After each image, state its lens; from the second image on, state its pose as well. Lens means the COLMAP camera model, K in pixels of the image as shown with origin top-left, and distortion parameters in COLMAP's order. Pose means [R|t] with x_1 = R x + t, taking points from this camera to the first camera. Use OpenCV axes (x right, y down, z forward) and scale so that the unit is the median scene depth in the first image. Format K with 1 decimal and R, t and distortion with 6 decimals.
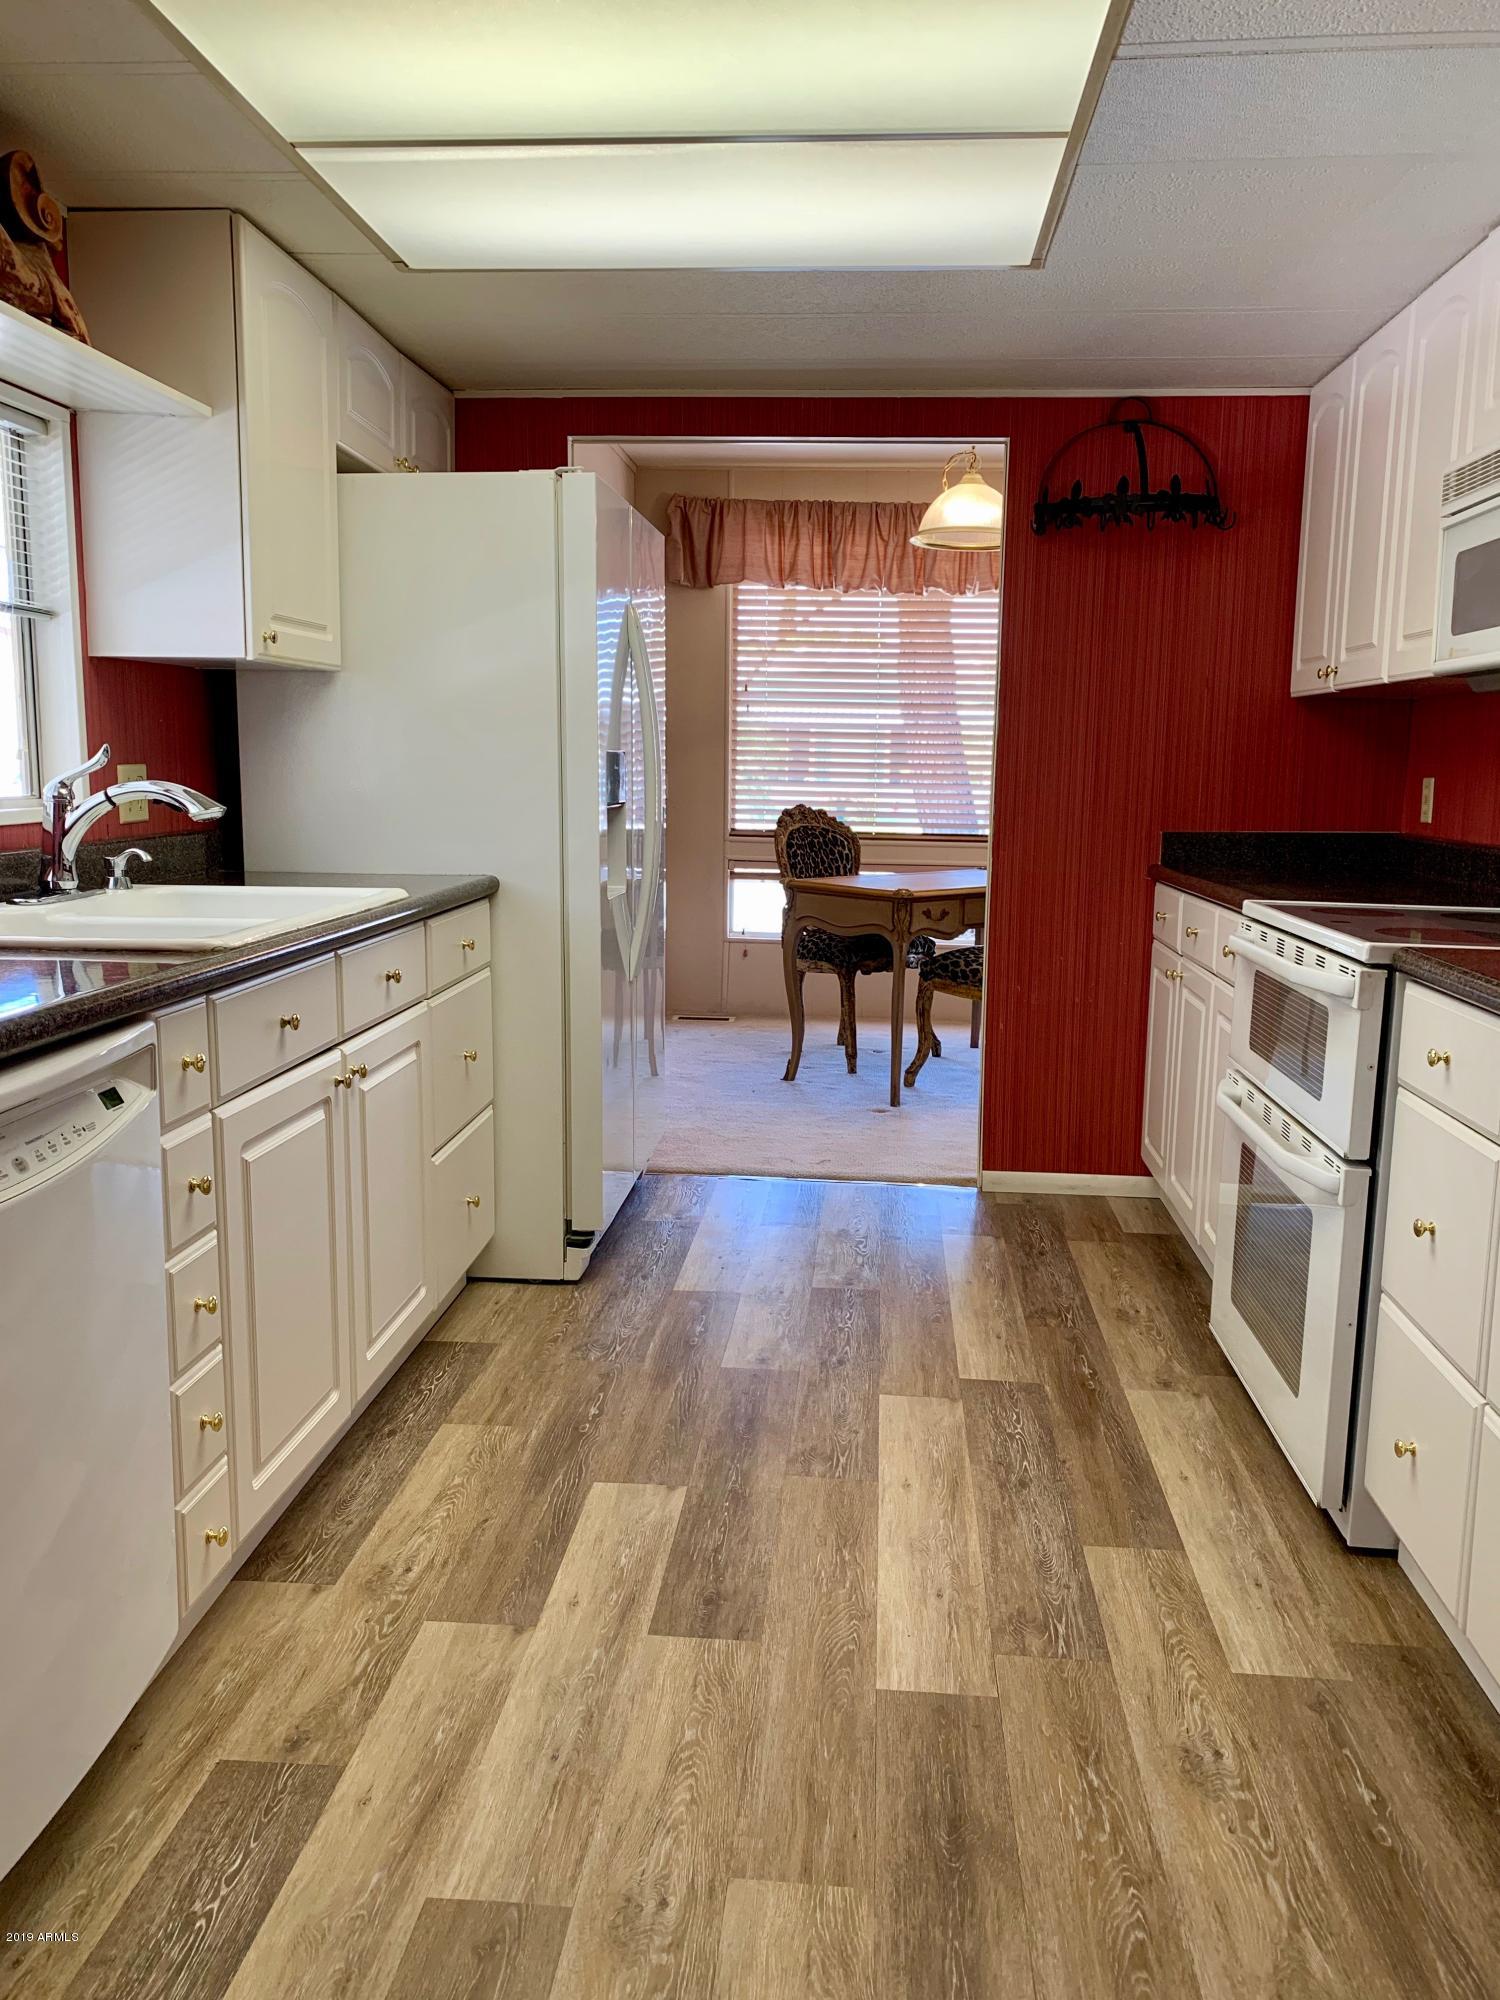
lens RADIAL K [[1530.5, 0, 761.0], [0, 1530.5, 998.4], [0, 0, 1]] dist [0.058432, -0.098666]
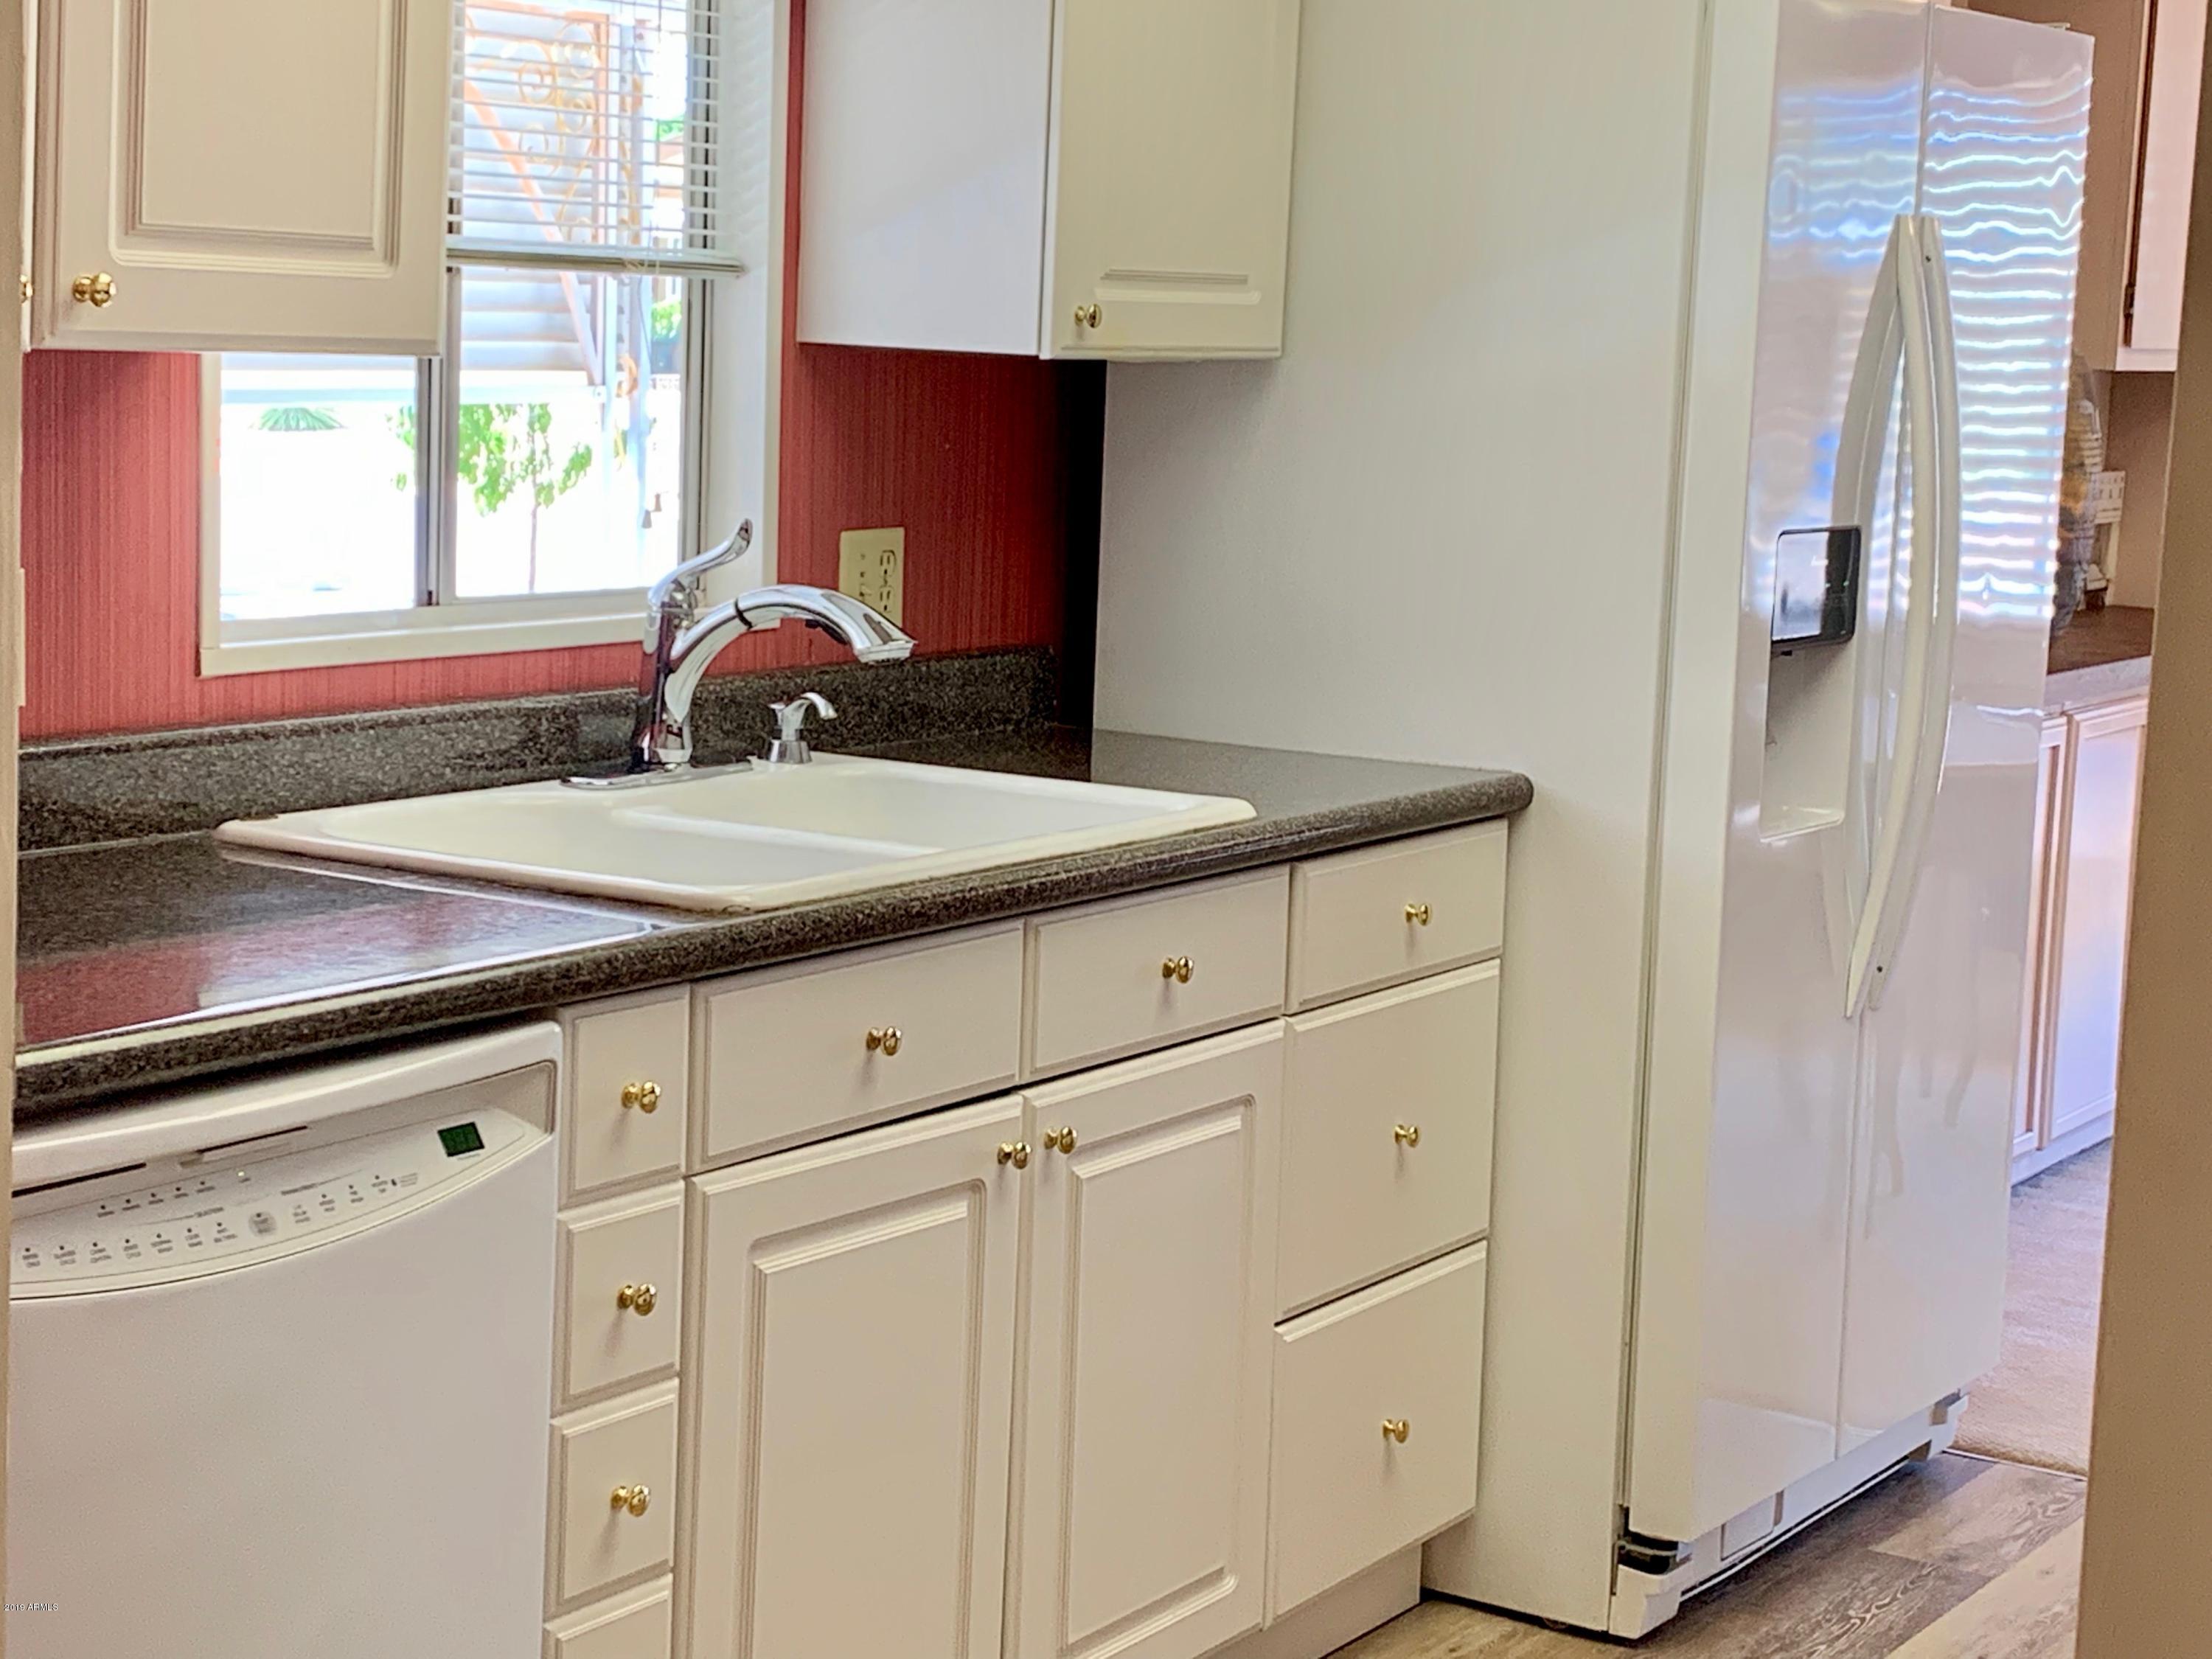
lens RADIAL K [[3903.3, 0, 1116.7], [0, 3903.3, 822.6], [0, 0, 1]] dist [0.198284, -0.350343]
pose [[0.883021, 0.086686, -0.461259, 0.273221], [-0.102000, 0.994750, -0.008319, -0.039223], [0.458116, 0.054394, 0.887226, -0.160568]]
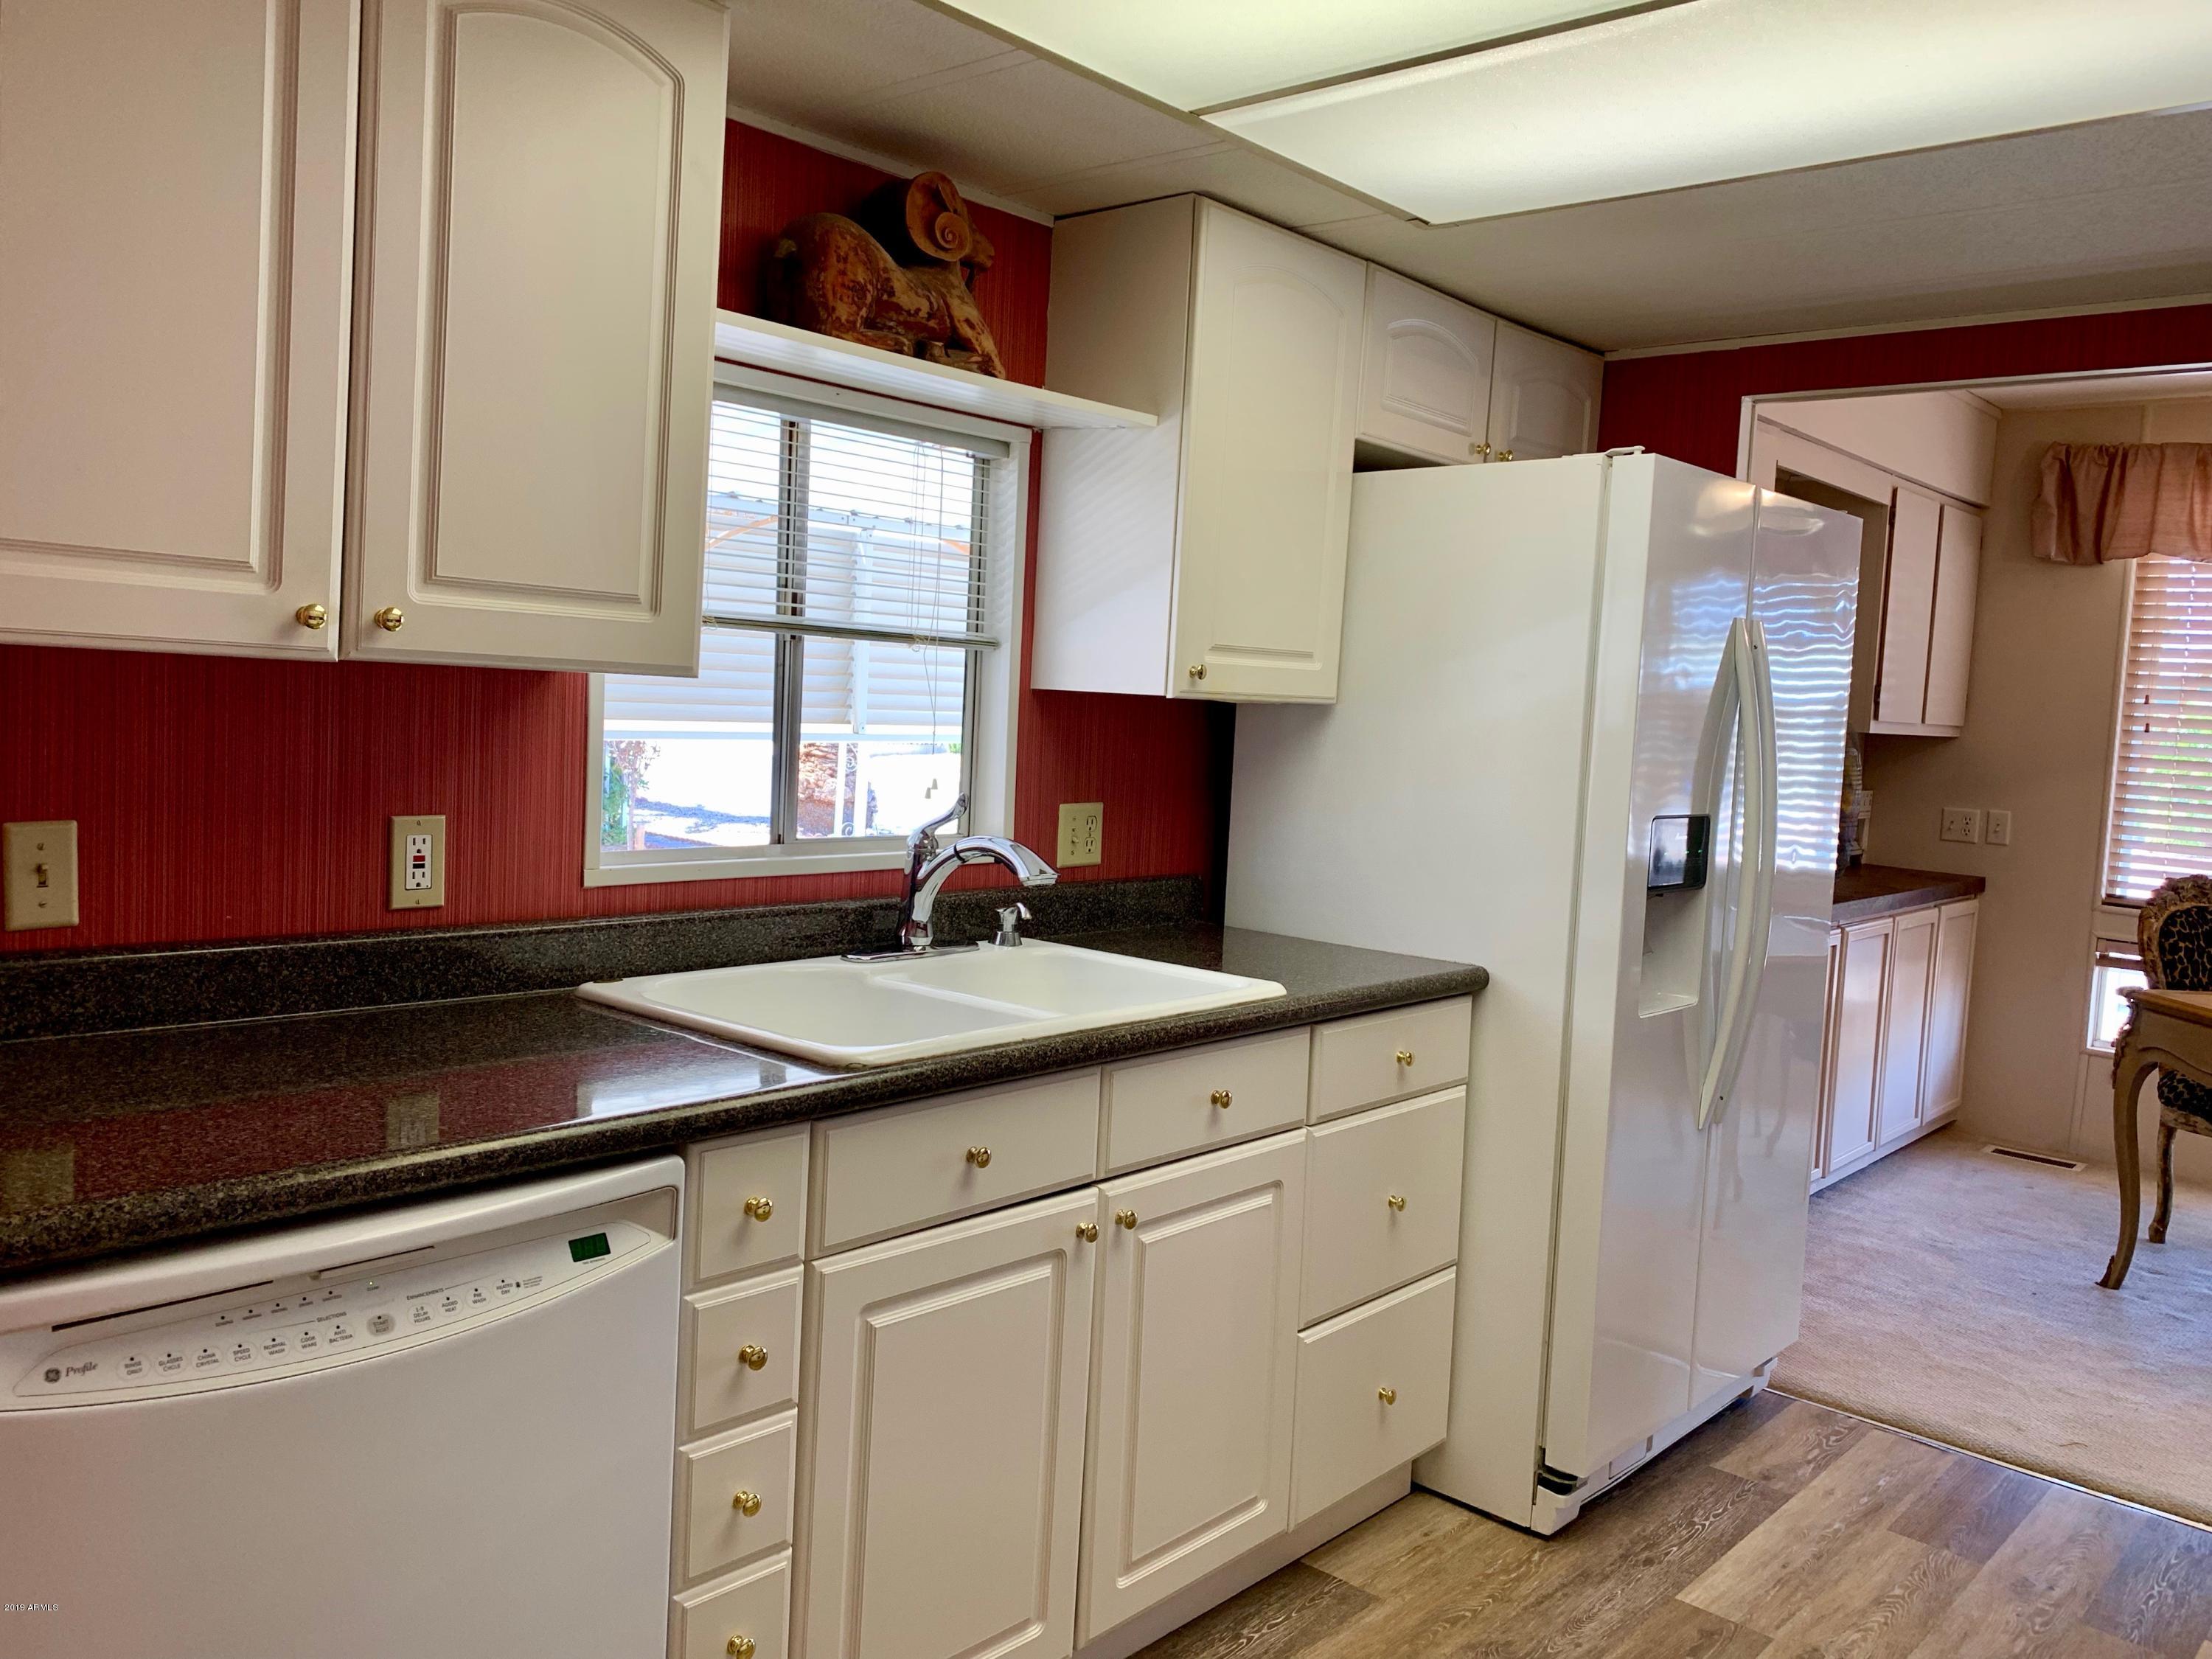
lens RADIAL K [[1692.8, 0, 1108.3], [0, 1692.8, 816.1], [0, 0, 1]] dist [0.058432, -0.098666]
pose [[0.792915, 0.072391, -0.605017, 0.175671], [-0.135318, 0.989044, -0.059003, -0.075329], [0.594117, 0.128654, 0.794024, 0.190793]]
